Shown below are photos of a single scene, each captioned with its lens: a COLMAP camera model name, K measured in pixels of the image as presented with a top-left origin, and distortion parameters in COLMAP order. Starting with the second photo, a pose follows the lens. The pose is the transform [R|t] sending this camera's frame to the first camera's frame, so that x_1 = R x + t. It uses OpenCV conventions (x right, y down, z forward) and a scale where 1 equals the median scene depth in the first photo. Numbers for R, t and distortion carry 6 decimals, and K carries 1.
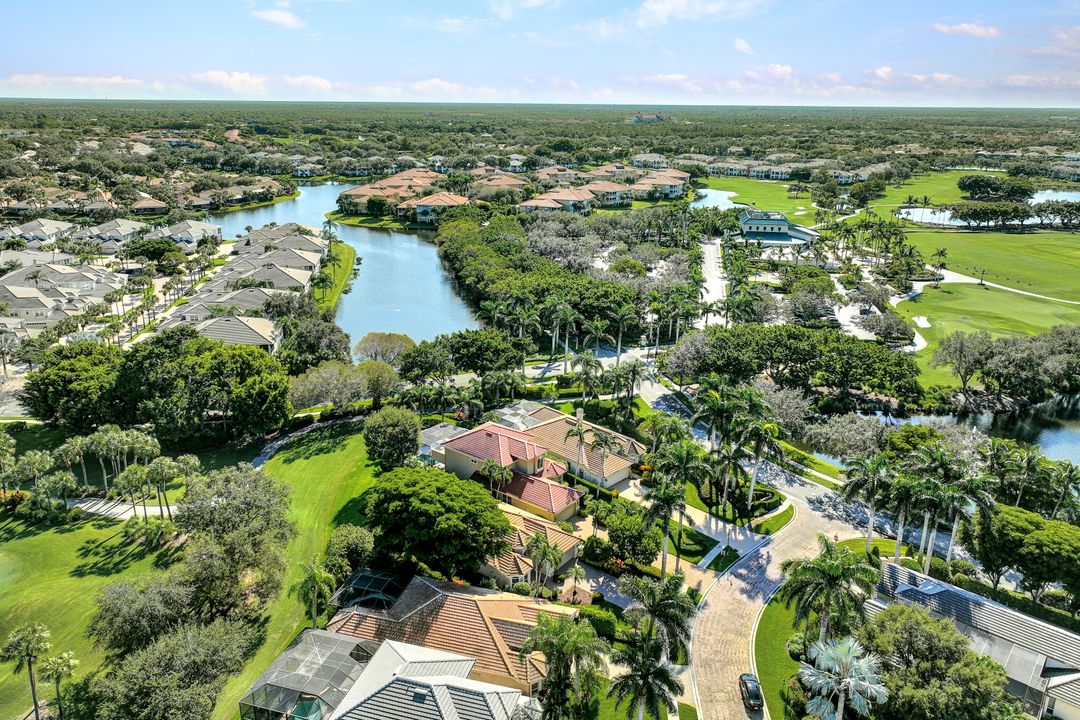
lens RADIAL K [[751.1, 0, 539.1], [0, 751.1, 357.2], [0, 0, 1]] dist [0.005625, 0.007626]
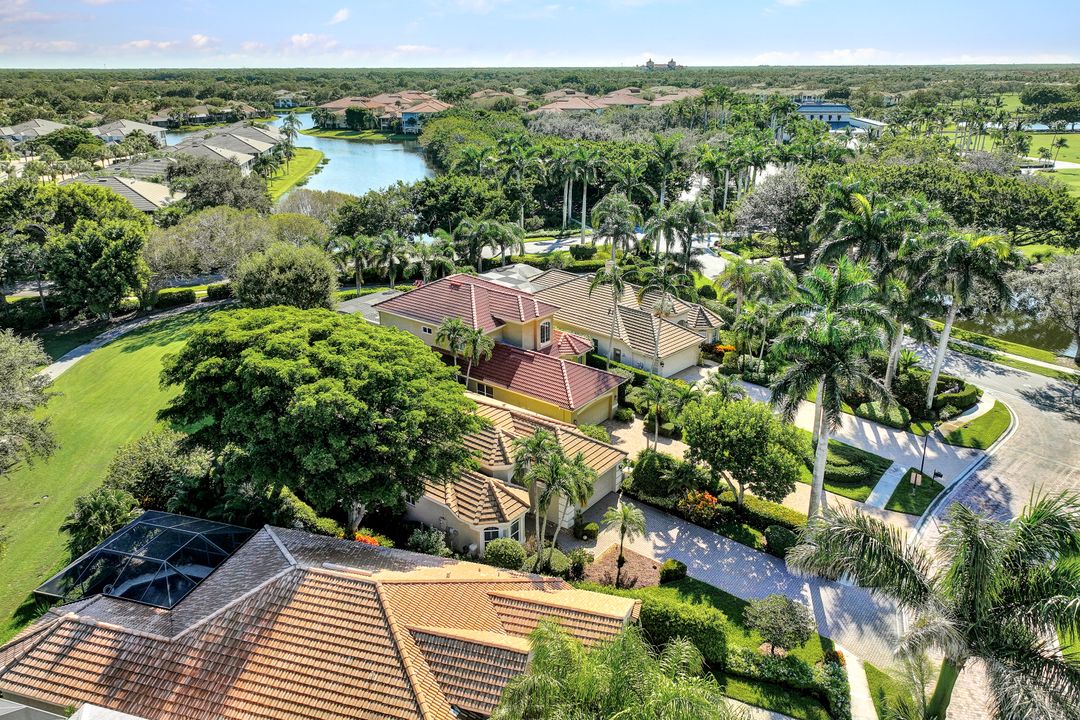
lens RADIAL K [[751.1, 0, 535.7], [0, 751.1, 360.6], [0, 0, 1]] dist [0.005625, 0.007626]
pose [[0.999789, -0.011217, -0.017205, 0.004056], [0.012014, 0.998825, 0.046947, 0.153318], [0.016659, -0.047144, 0.998749, 0.495805]]
